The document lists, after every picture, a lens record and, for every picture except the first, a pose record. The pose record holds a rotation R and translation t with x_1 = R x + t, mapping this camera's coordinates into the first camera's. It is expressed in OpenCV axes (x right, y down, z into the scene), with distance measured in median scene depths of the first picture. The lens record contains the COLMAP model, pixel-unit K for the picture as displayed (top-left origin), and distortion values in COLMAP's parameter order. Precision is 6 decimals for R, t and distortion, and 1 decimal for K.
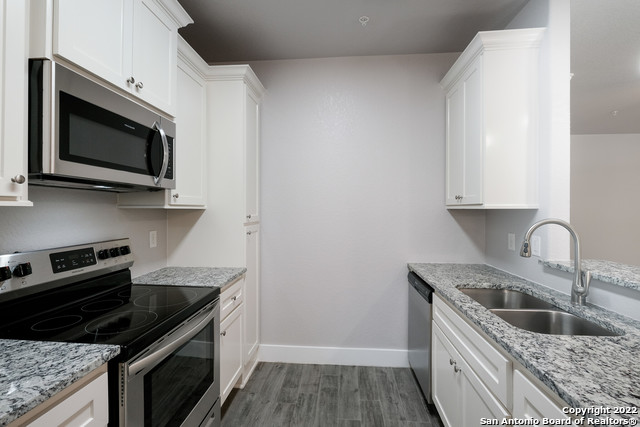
lens RADIAL K [[290.1, 0, 321.0], [0, 290.1, 210.4], [0, 0, 1]] dist [-0.012427, 0.000028]
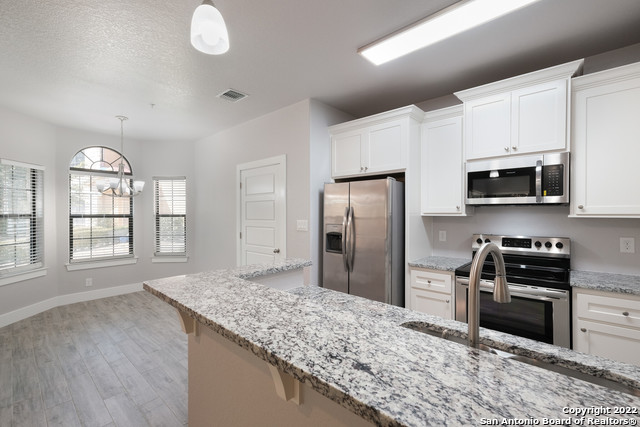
lens RADIAL K [[279.2, 0, 320.0], [0, 279.2, 213.5], [0, 0, 1]] dist [0.001015, 0.000877]
pose [[-0.598016, 0.000699, -0.801484, 1.506389], [0.001134, 0.999999, 0.000027, -0.031125], [0.801484, -0.000893, -0.598016, 1.094611]]
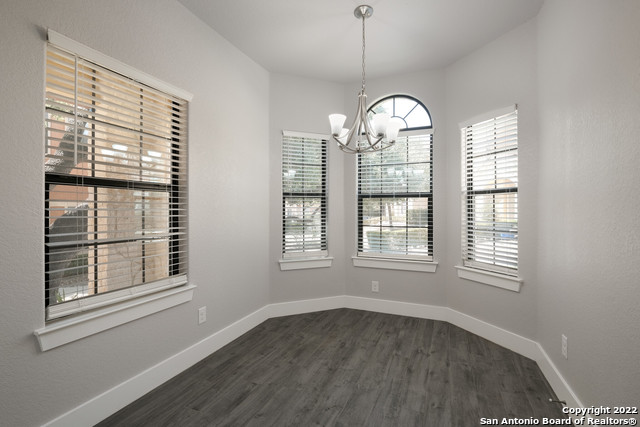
lens RADIAL K [[290.1, 0, 321.0], [0, 290.1, 210.4], [0, 0, 1]] dist [-0.012427, 0.000028]
pose [[-0.949749, 0.000144, 0.313014, 0.153911], [-0.000020, 1.000000, -0.000519, 0.126538], [-0.313014, -0.000499, -0.949749, -0.566511]]
